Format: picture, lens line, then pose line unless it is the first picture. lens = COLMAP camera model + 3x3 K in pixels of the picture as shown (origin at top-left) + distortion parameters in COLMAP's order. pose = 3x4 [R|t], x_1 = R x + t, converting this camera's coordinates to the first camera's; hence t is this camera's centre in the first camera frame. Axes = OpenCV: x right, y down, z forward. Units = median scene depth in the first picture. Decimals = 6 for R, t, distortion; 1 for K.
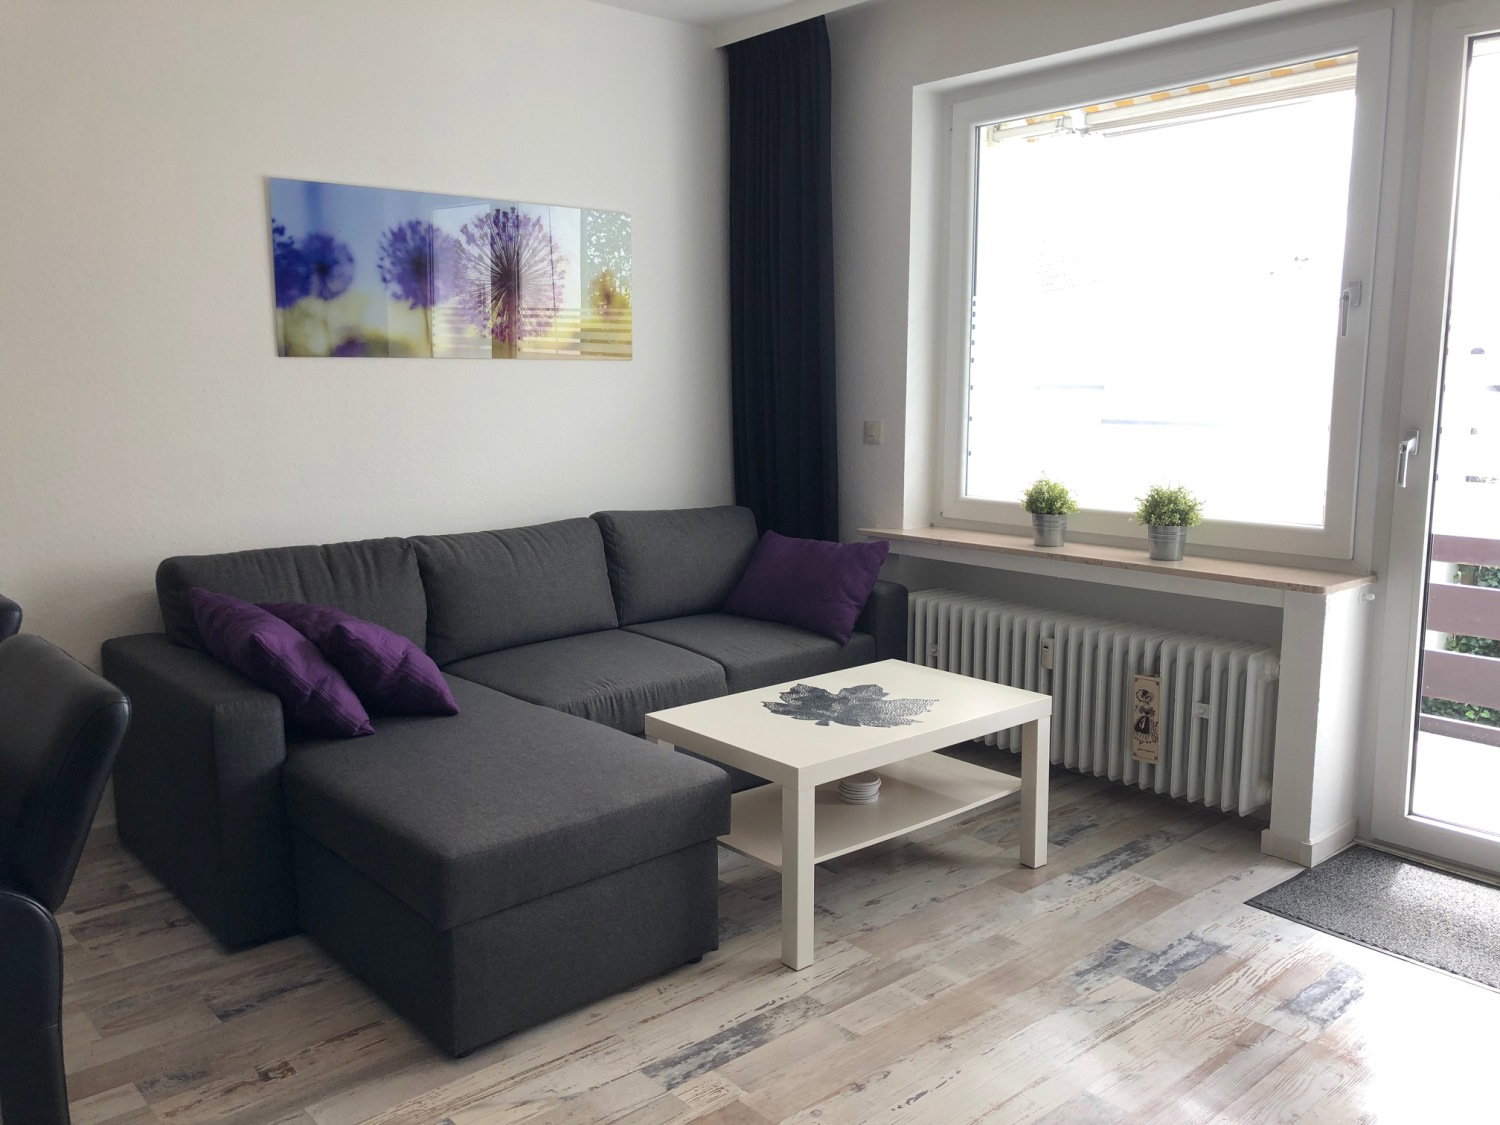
lens RADIAL K [[1228.8, 0, 741.9], [0, 1228.8, 556.6], [0, 0, 1]] dist [0.033927, -0.023389]
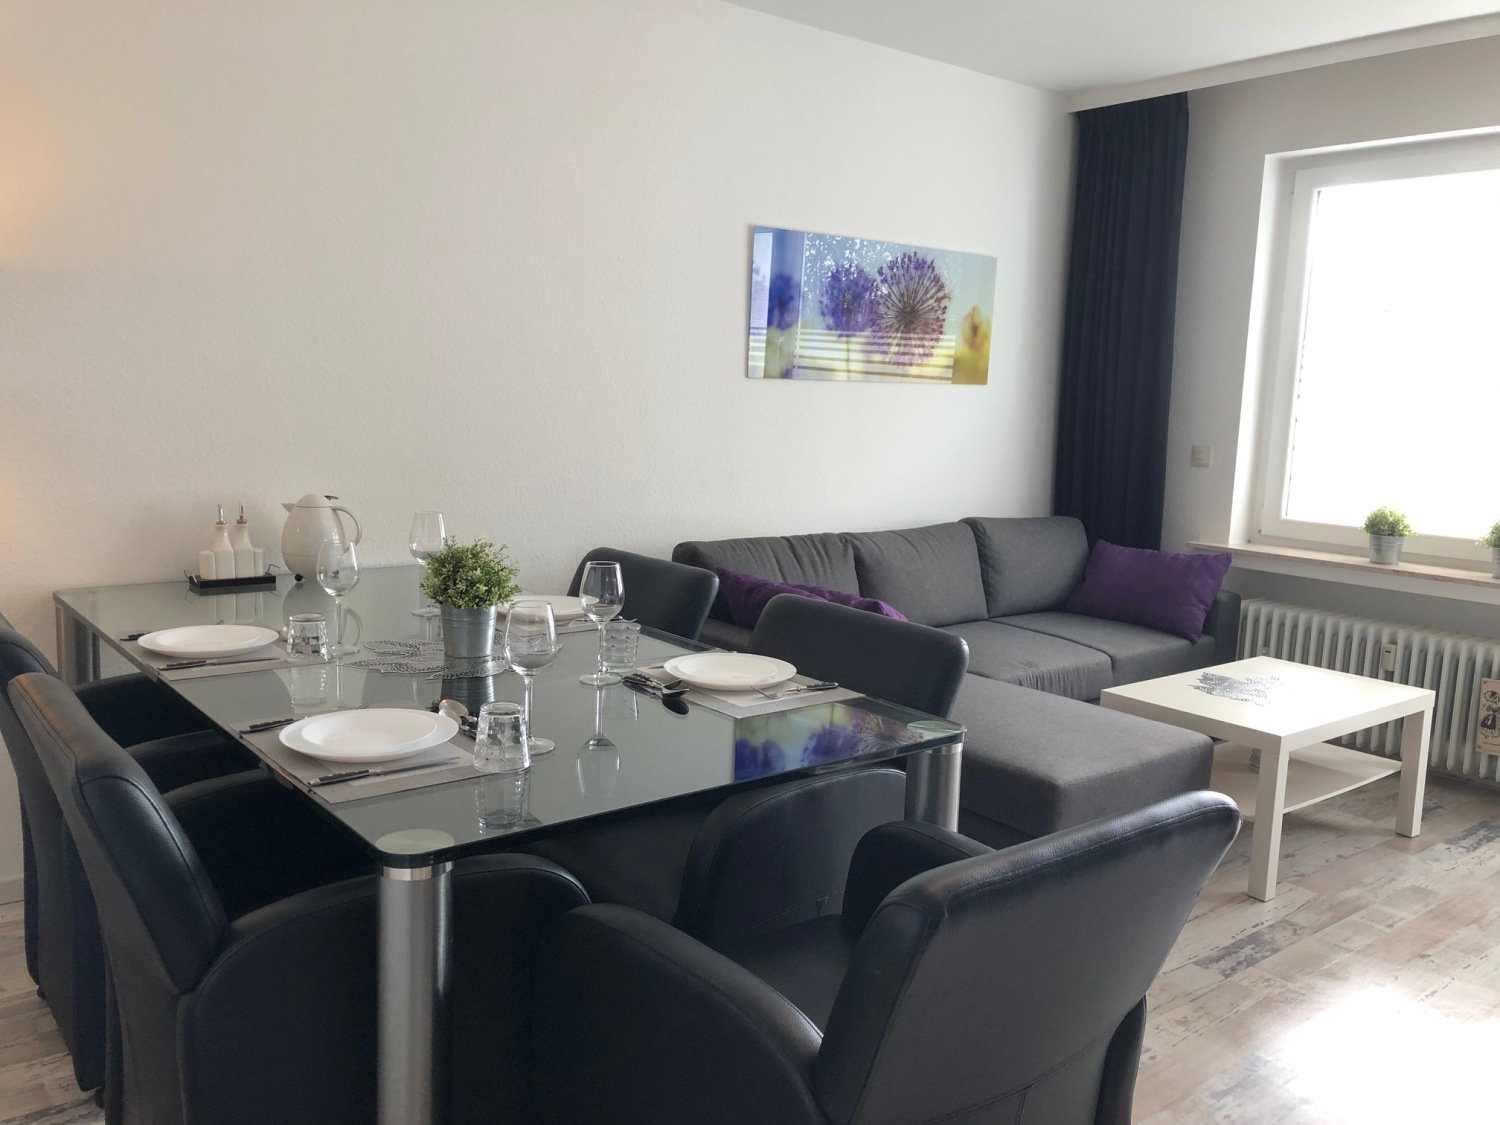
lens RADIAL K [[1228.8, 0, 757.1], [0, 1228.8, 563.0], [0, 0, 1]] dist [0.033927, -0.023389]
pose [[0.998602, 0.041174, -0.033153, -0.304186], [-0.041198, 0.999151, -0.000022, 0.015161], [0.033124, 0.001387, 0.999450, -0.169769]]
